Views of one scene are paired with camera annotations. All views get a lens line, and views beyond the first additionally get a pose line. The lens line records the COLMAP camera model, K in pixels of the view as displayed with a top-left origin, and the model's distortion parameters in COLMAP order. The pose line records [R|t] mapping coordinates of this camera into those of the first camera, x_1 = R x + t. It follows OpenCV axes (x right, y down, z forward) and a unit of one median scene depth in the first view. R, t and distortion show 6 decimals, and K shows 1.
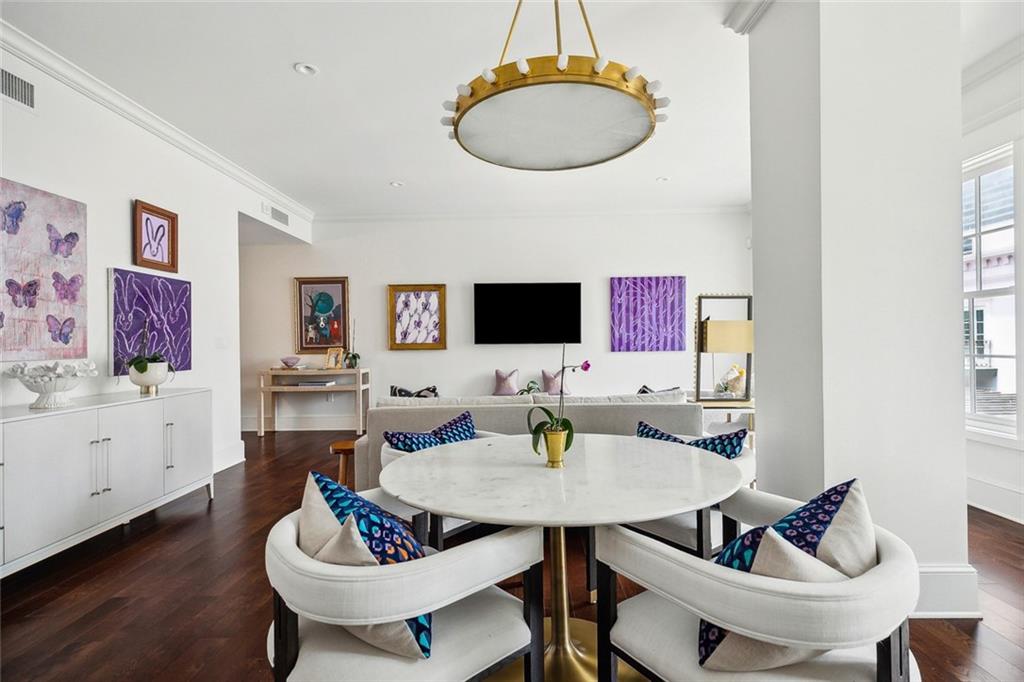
lens RADIAL K [[468.7, 0, 517.4], [0, 468.7, 346.8], [0, 0, 1]] dist [0.003128, -0.000149]
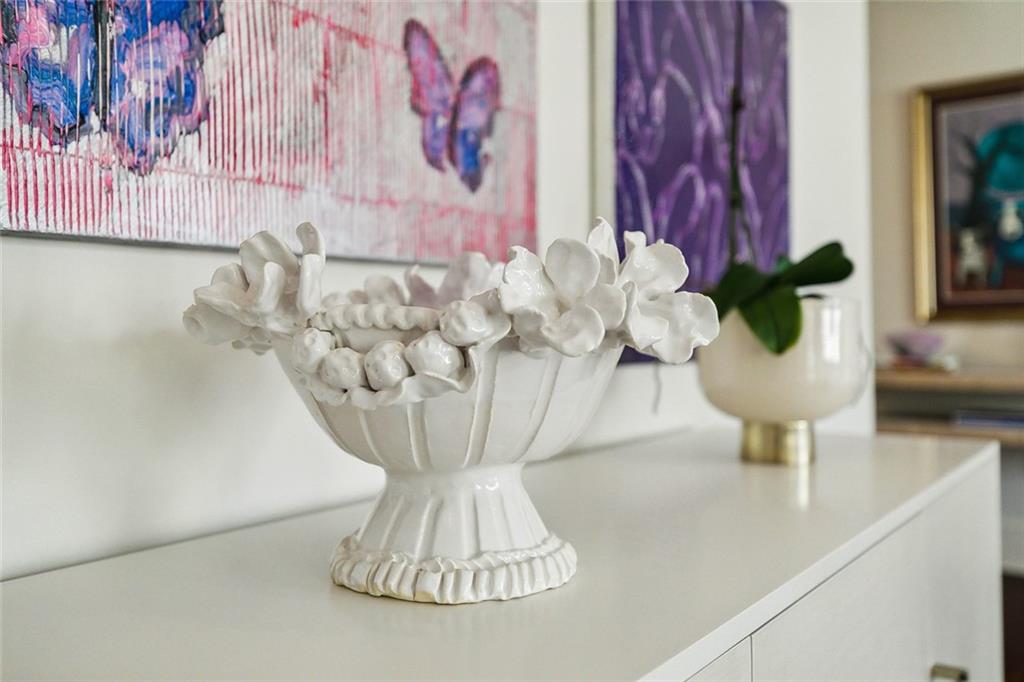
lens RADIAL K [[910.2, 0, 511.4], [0, 910.2, 340.1], [0, 0, 1]] dist [-0.008868, -0.001502]
pose [[0.813354, 0.008203, -0.581712, -0.724374], [-0.005037, 0.999962, 0.007059, 0.052288], [0.581748, -0.002812, 0.813364, 0.701129]]
